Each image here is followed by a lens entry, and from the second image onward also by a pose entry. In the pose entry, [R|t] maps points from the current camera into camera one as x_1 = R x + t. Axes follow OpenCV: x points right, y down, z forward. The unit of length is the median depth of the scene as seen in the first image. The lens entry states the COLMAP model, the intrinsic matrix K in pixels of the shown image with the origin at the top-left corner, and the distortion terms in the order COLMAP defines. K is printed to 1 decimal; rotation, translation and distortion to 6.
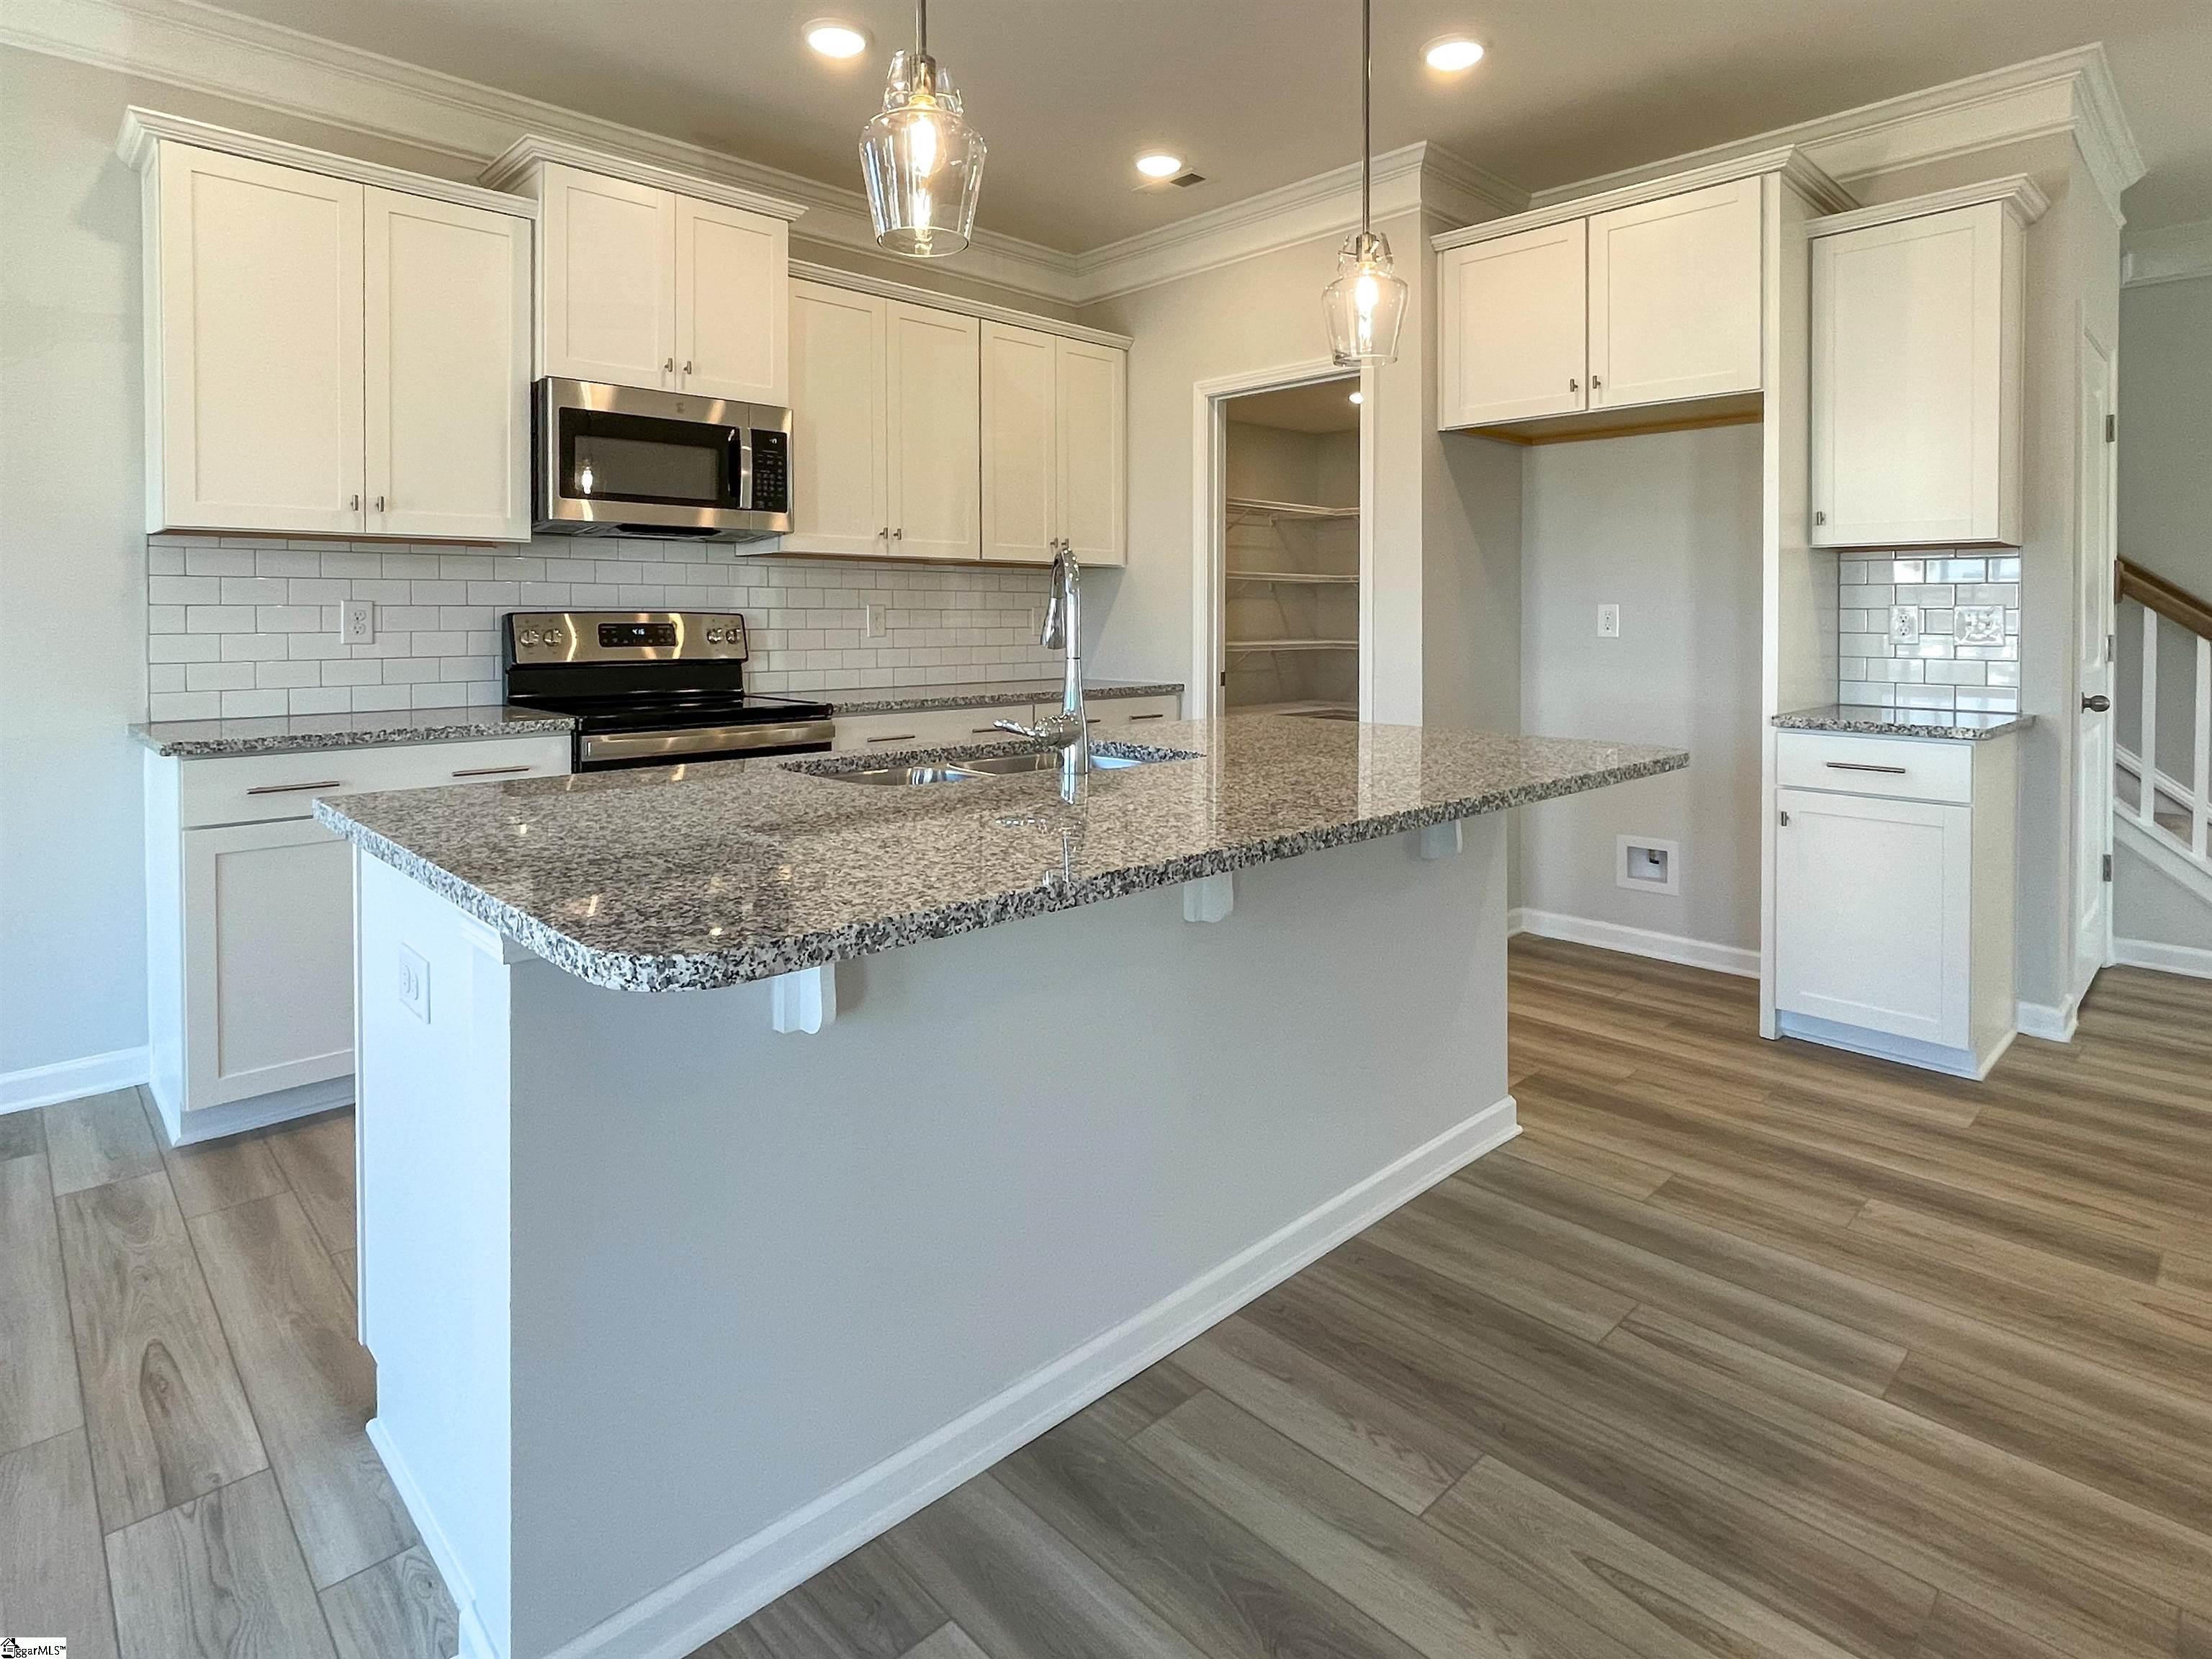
lens RADIAL K [[1140.6, 0, 1105.8], [0, 1140.6, 909.7], [0, 0, 1]] dist [-0.002542, -0.000320]
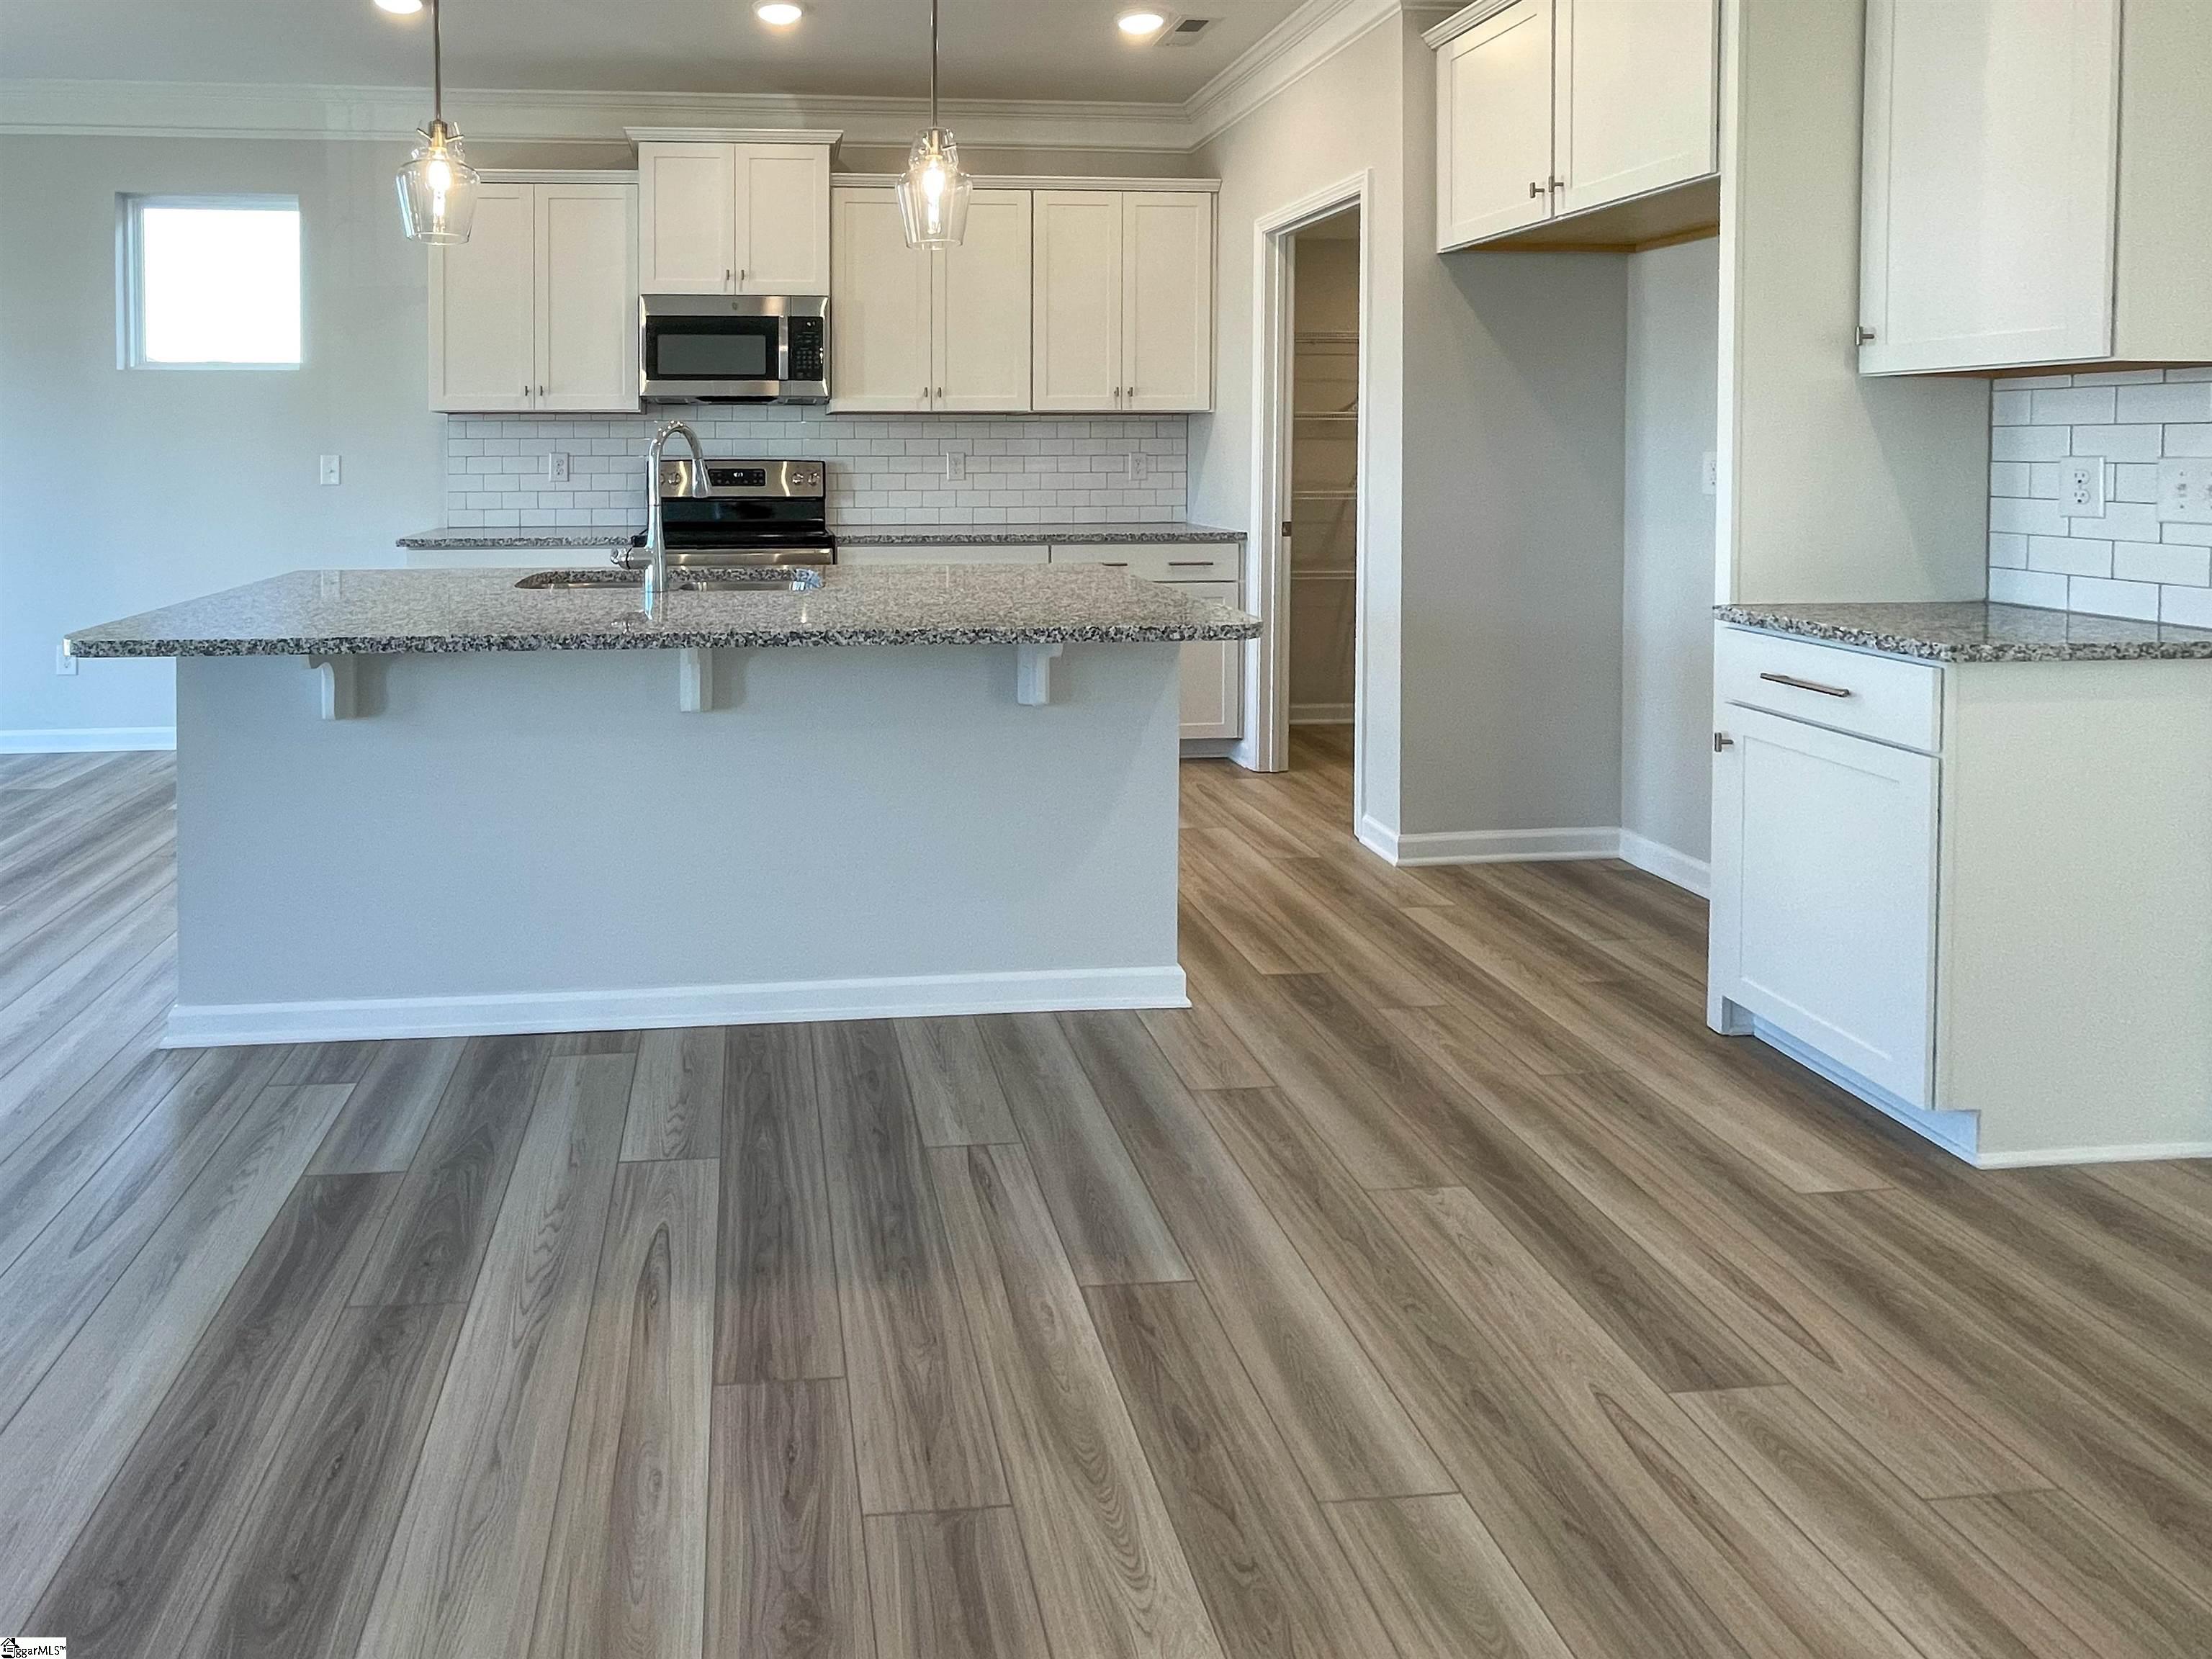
lens RADIAL K [[1242.5, 0, 1106.0], [0, 1242.5, 829.5], [0, 0, 1]] dist [-0.000085, -0.001347]
pose [[0.781957, 0.184089, -0.595528, 0.996631], [-0.153635, 0.982840, 0.102085, -0.056842], [0.604102, 0.011668, 0.796822, 0.118238]]
